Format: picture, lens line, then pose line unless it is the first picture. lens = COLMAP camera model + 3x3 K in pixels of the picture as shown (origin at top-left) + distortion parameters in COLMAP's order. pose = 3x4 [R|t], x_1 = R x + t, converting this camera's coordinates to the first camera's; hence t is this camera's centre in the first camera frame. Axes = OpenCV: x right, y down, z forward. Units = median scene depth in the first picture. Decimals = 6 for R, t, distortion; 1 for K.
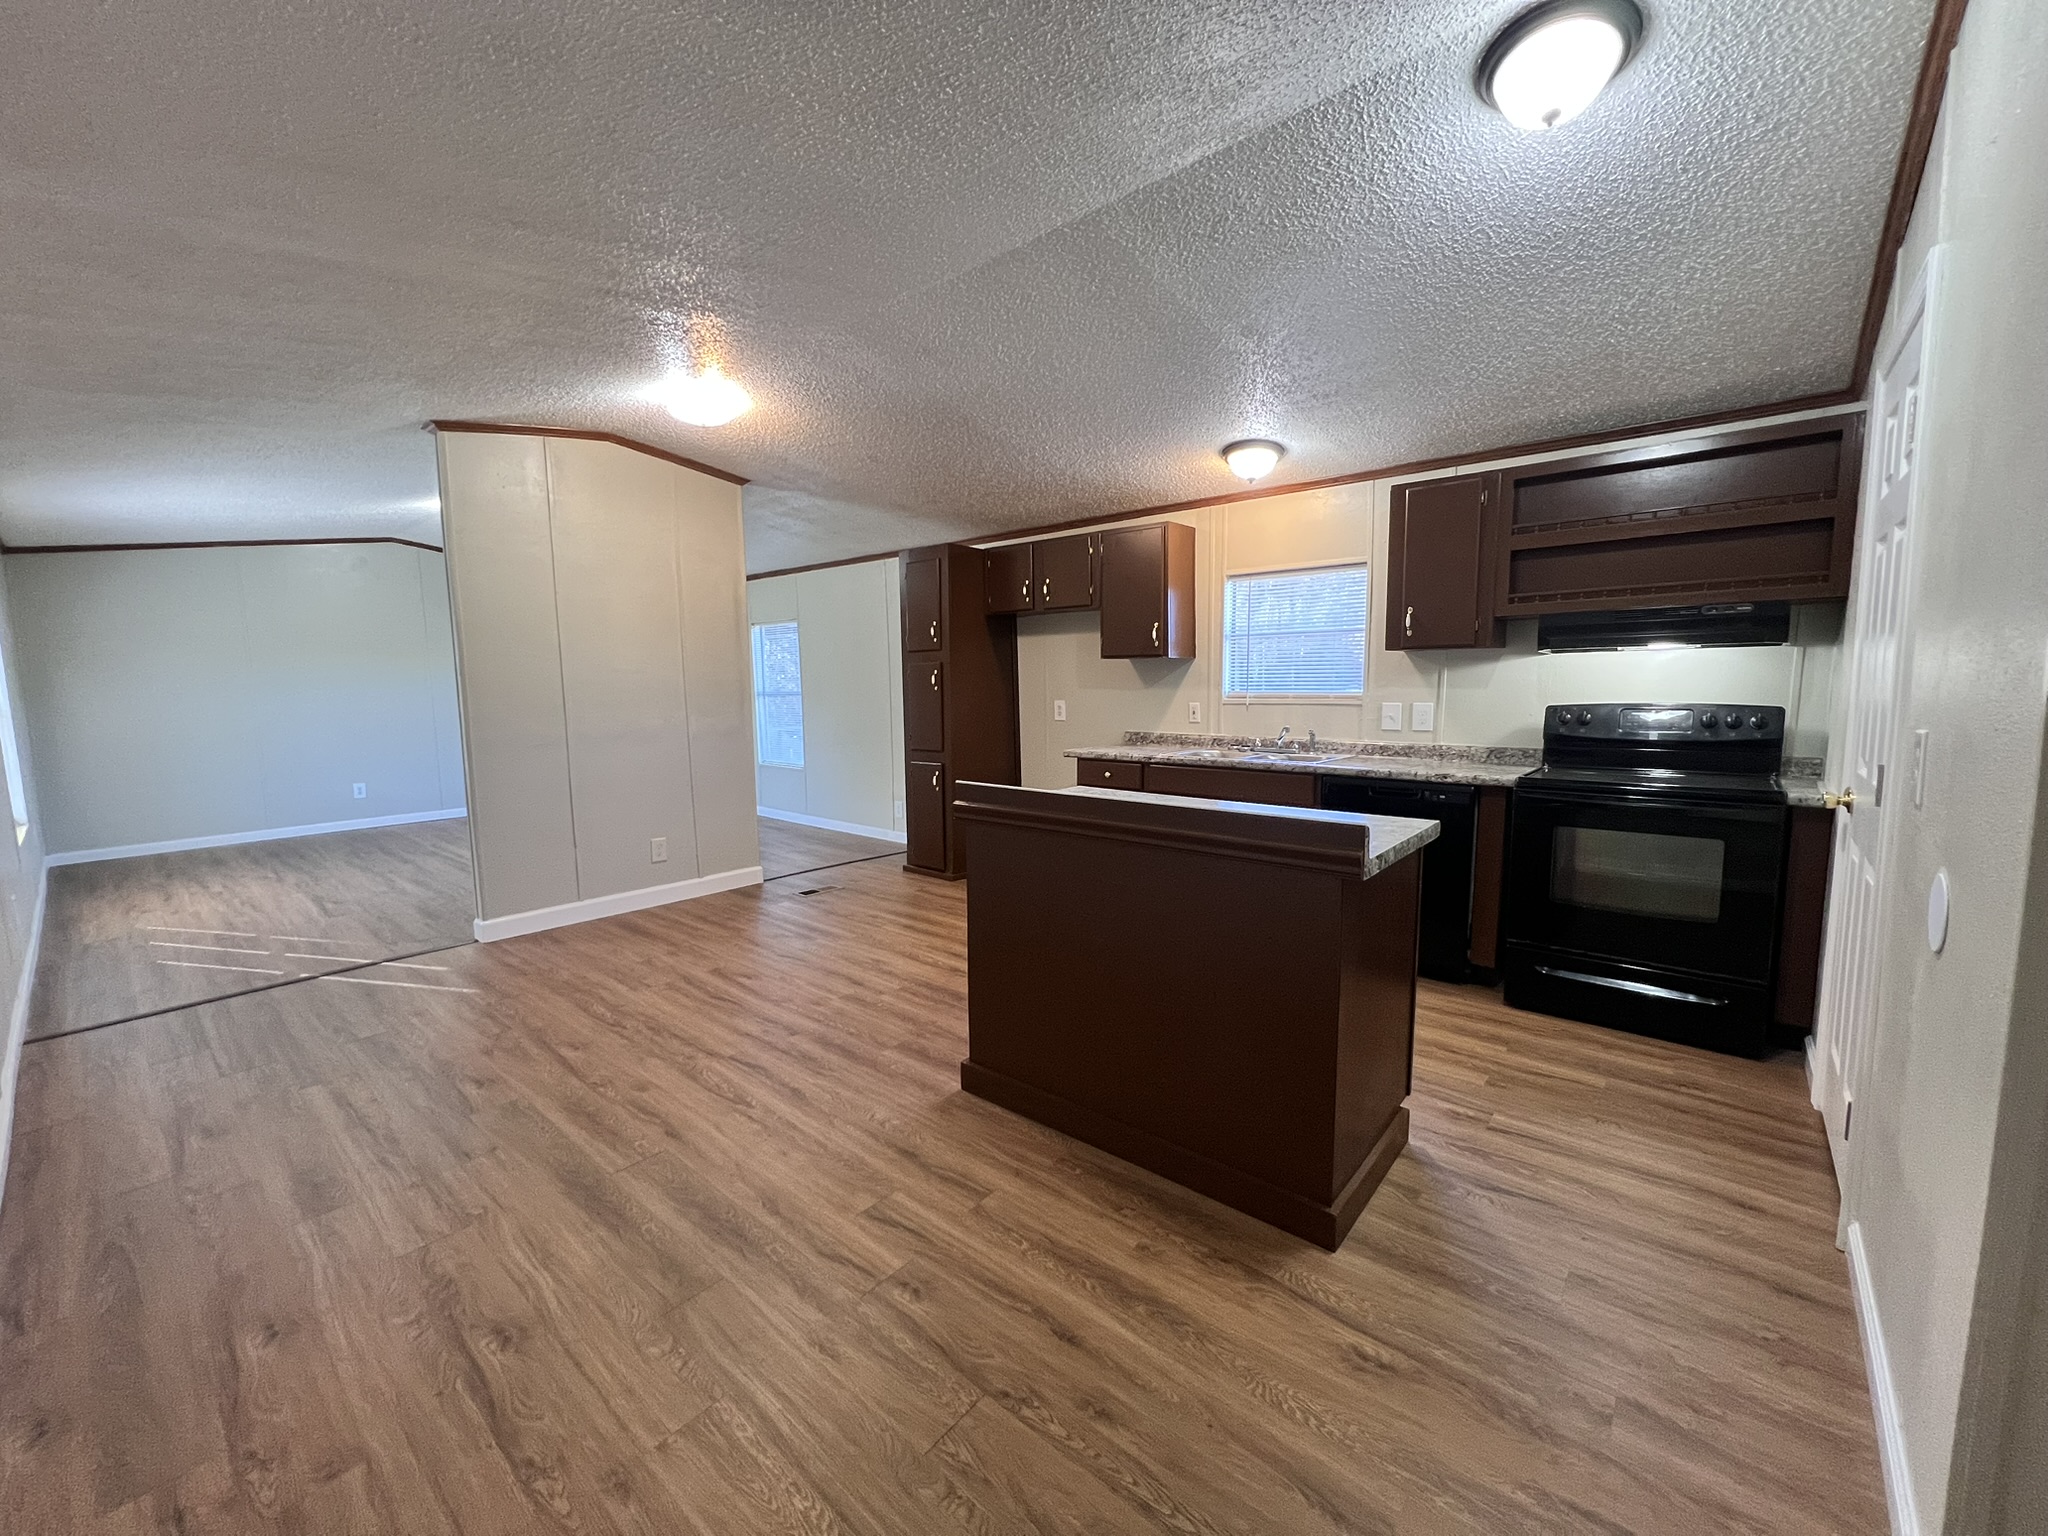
lens RADIAL K [[814.4, 0, 1018.5], [0, 814.4, 772.7], [0, 0, 1]] dist [0.000156, -0.000211]
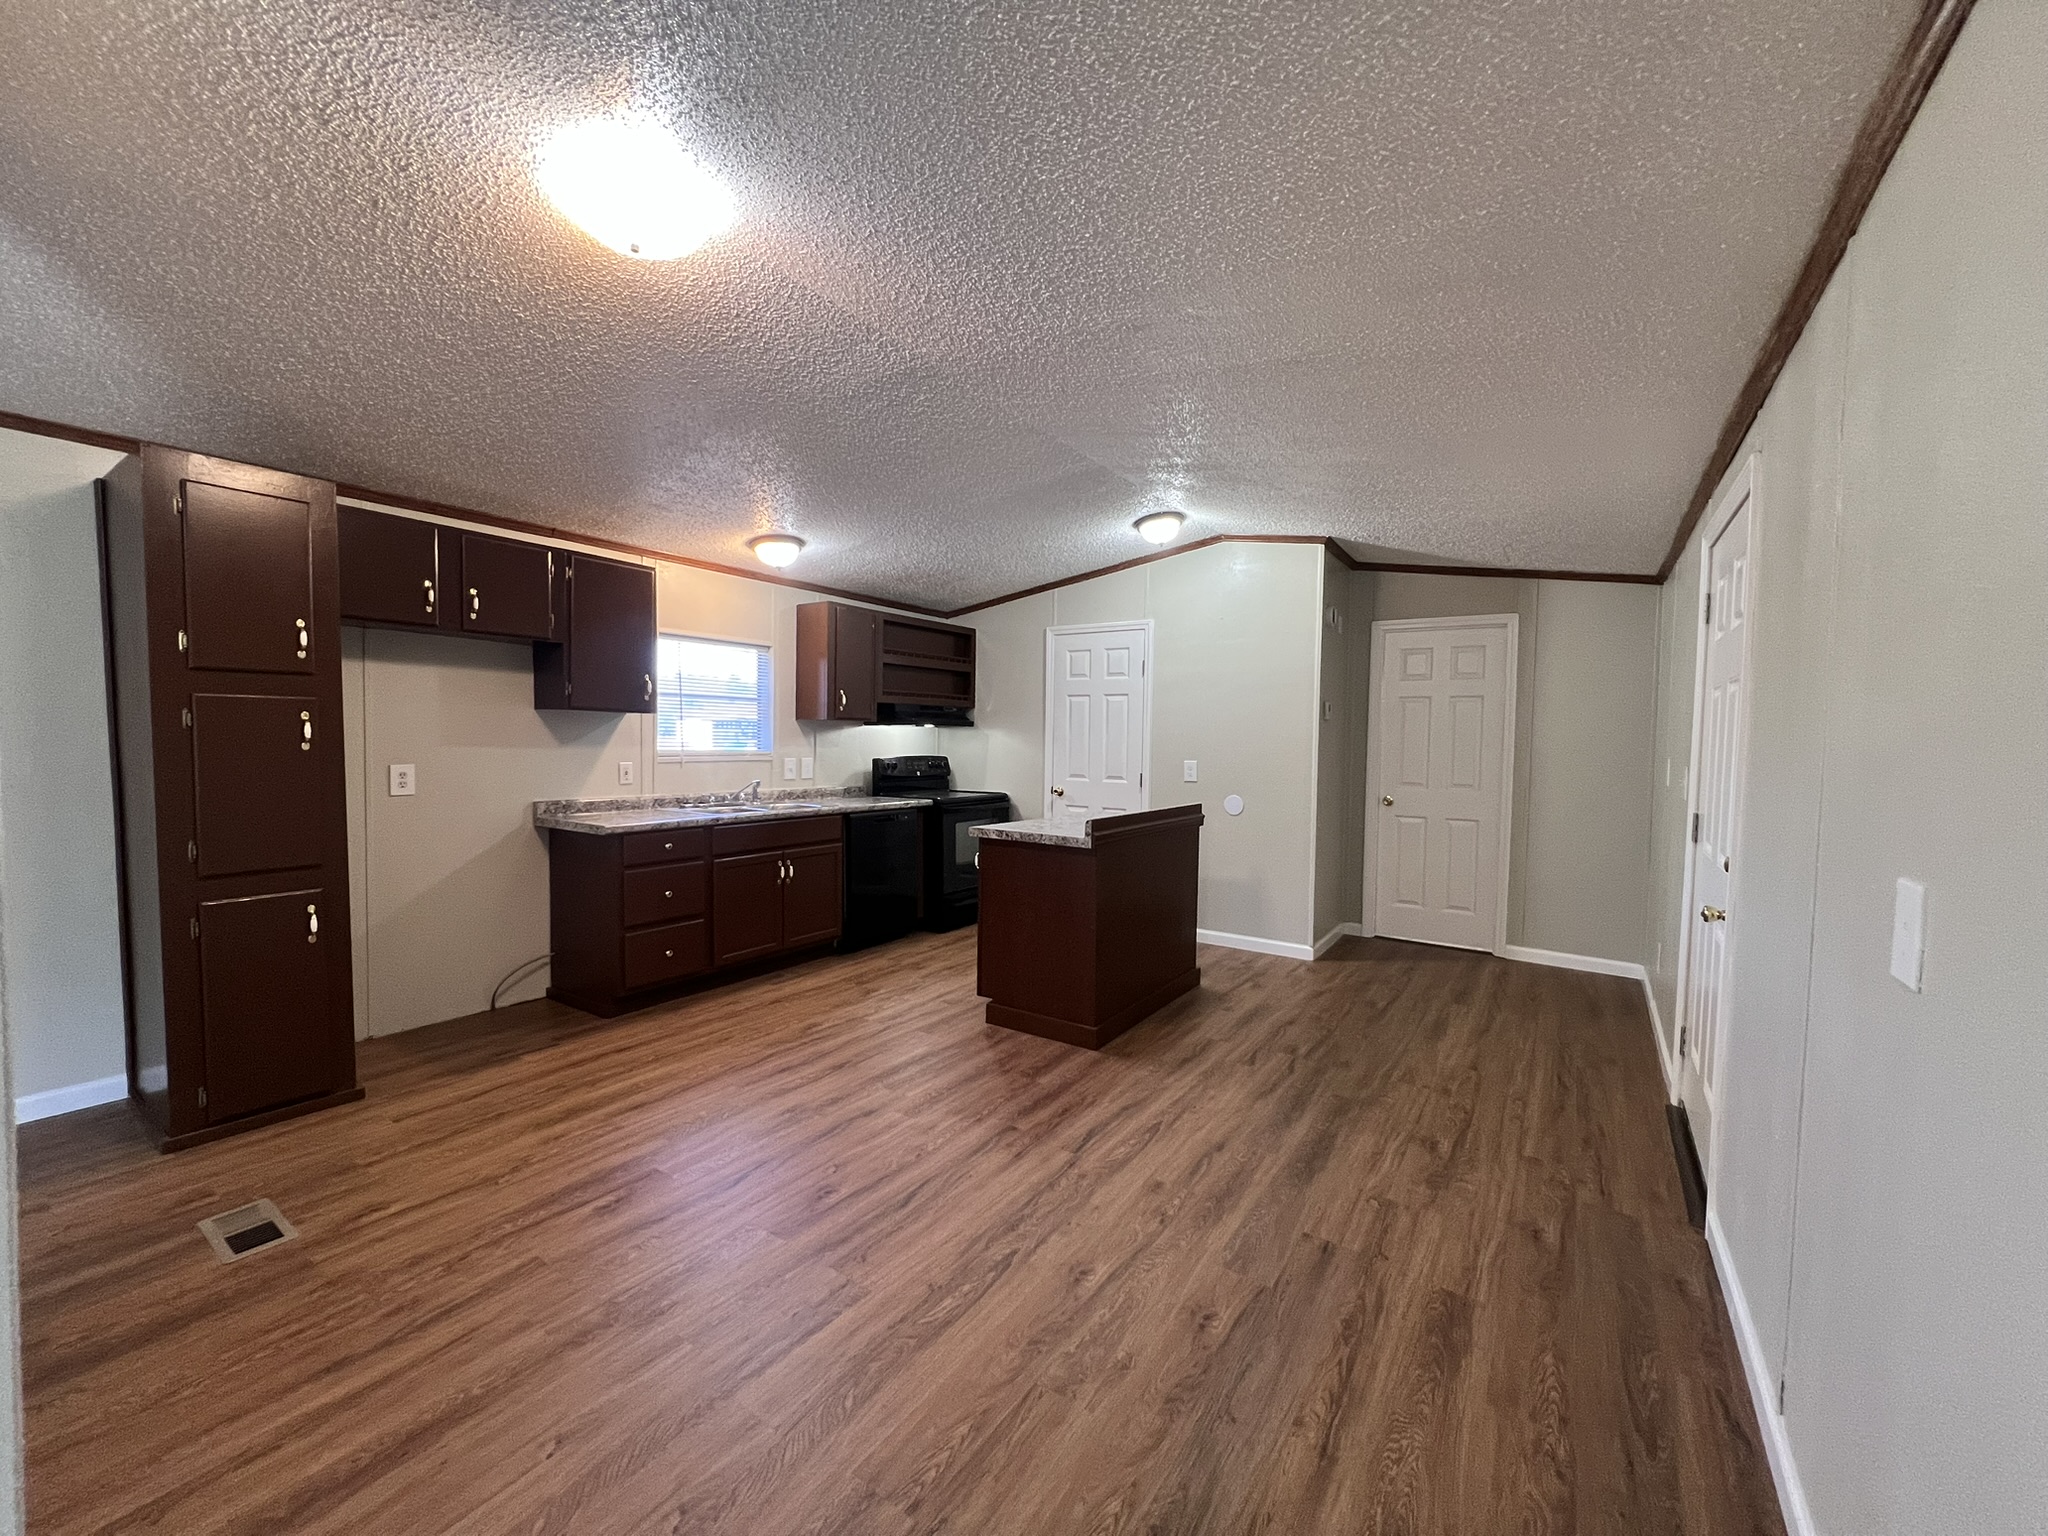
lens RADIAL K [[814.4, 0, 1019.7], [0, 814.4, 774.7], [0, 0, 1]] dist [0.000156, -0.000211]
pose [[-0.114424, -0.036043, 0.992778, -0.903499], [0.095253, 0.994339, 0.047078, -0.089620], [-0.988855, 0.099952, -0.110343, 0.814082]]
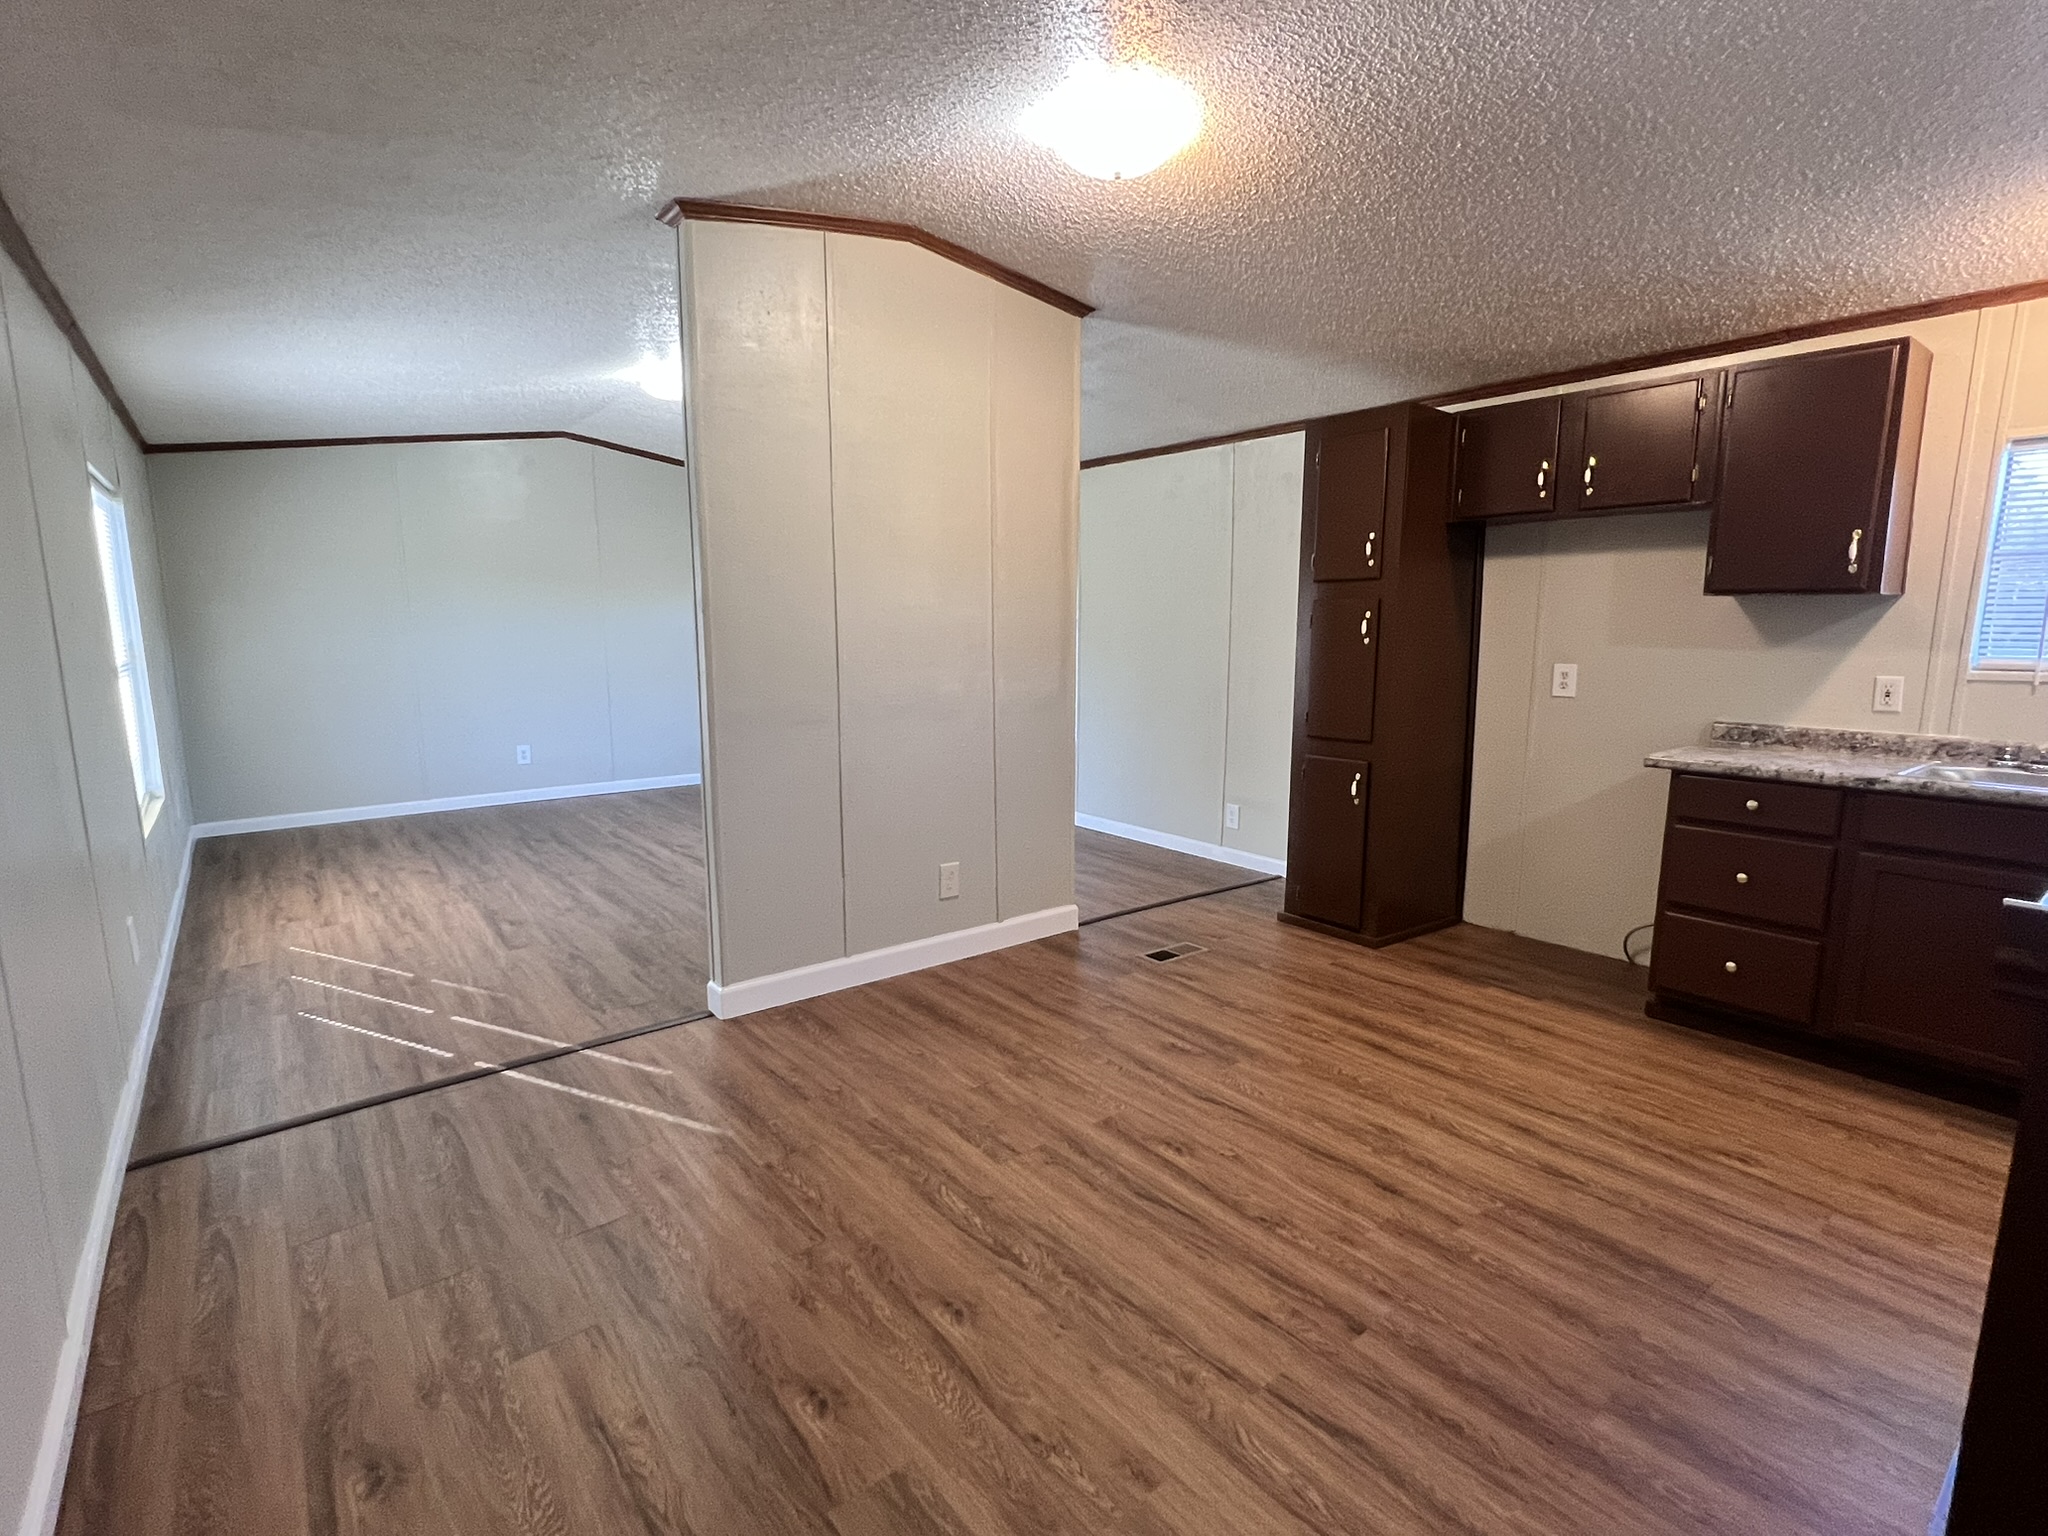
lens RADIAL K [[969.7, 0, 1018.8], [0, 969.7, 775.1], [0, 0, 1]] dist [-0.002601, 0.000899]
pose [[0.982552, 0.041808, -0.181227, -0.300686], [-0.033615, 0.998279, 0.048047, -0.037197], [0.182924, -0.041117, 0.982267, 0.293201]]
